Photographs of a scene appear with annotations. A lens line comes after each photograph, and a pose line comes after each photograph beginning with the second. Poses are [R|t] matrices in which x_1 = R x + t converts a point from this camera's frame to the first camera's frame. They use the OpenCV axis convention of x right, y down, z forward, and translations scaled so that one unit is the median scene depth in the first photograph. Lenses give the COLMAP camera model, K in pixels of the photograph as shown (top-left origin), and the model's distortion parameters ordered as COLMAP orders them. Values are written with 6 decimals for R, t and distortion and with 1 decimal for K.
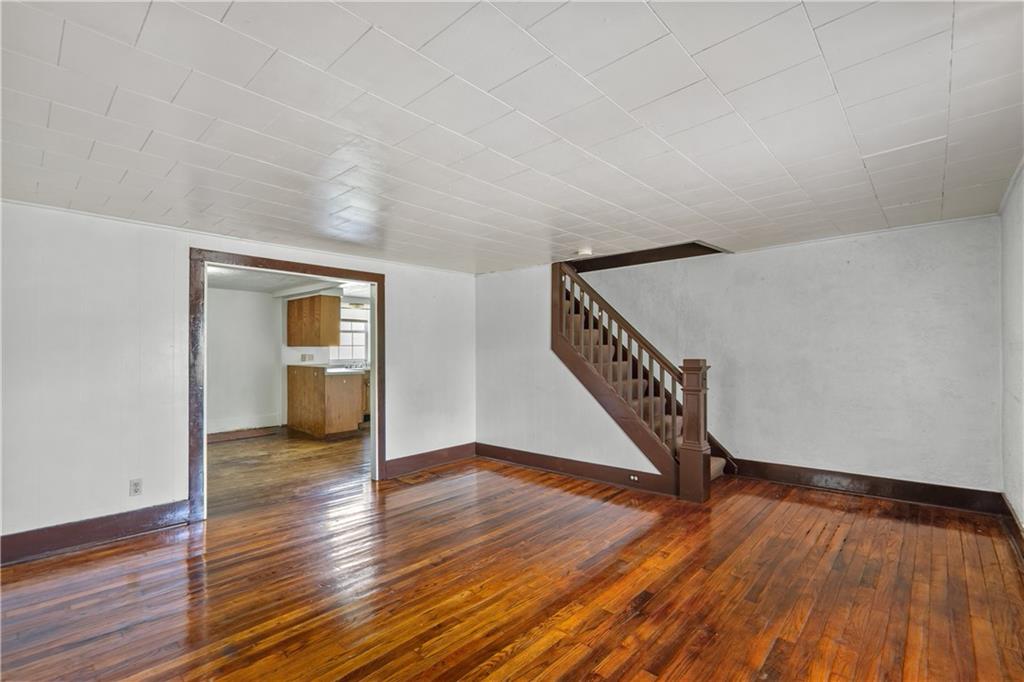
lens RADIAL K [[462.9, 0, 497.9], [0, 462.9, 348.7], [0, 0, 1]] dist [-0.004675, 0.000997]
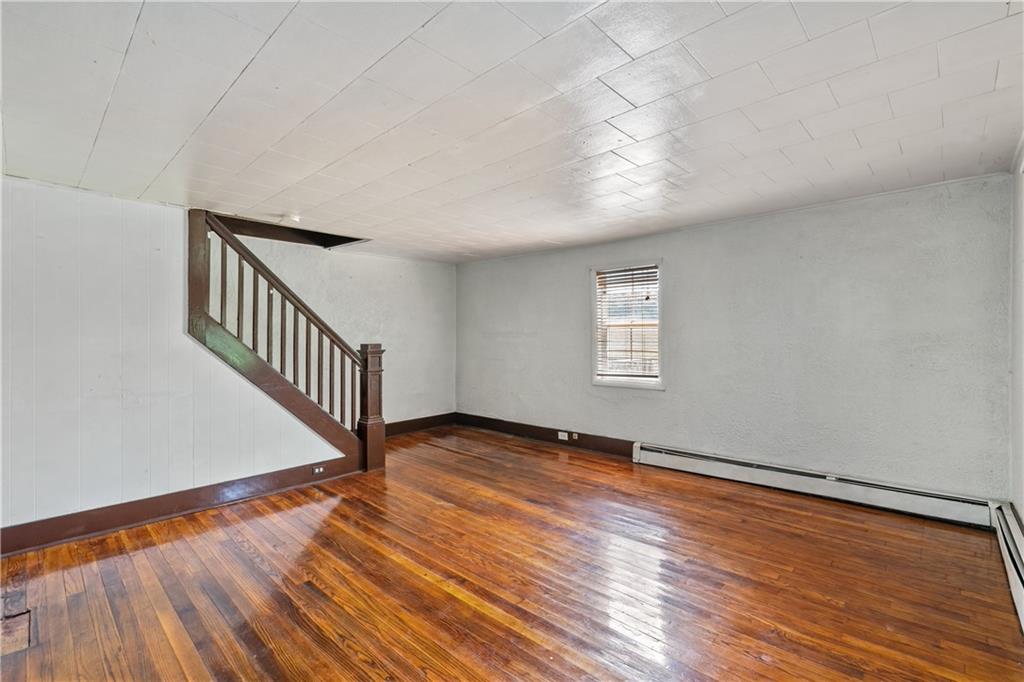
lens RADIAL K [[462.9, 0, 520.8], [0, 462.9, 337.7], [0, 0, 1]] dist [-0.004675, 0.000997]
pose [[-0.012373, 0.004557, 0.999913, -0.692035], [-0.001865, 0.999988, -0.004580, 0.011492], [-0.999922, -0.001921, -0.012365, 0.626010]]
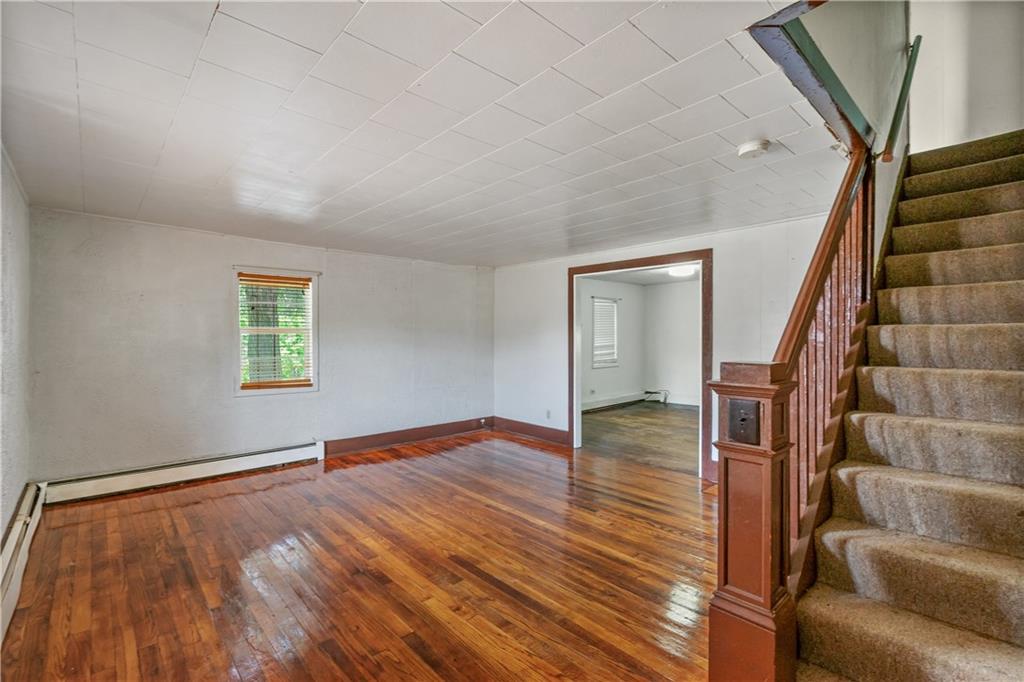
lens RADIAL K [[462.9, 0, 516.3], [0, 462.9, 344.1], [0, 0, 1]] dist [-0.004675, 0.000997]
pose [[-0.066131, 0.020899, -0.997592, 0.773664], [0.009305, 0.999750, 0.020327, 0.000015], [0.997768, -0.007938, -0.066309, 0.810010]]
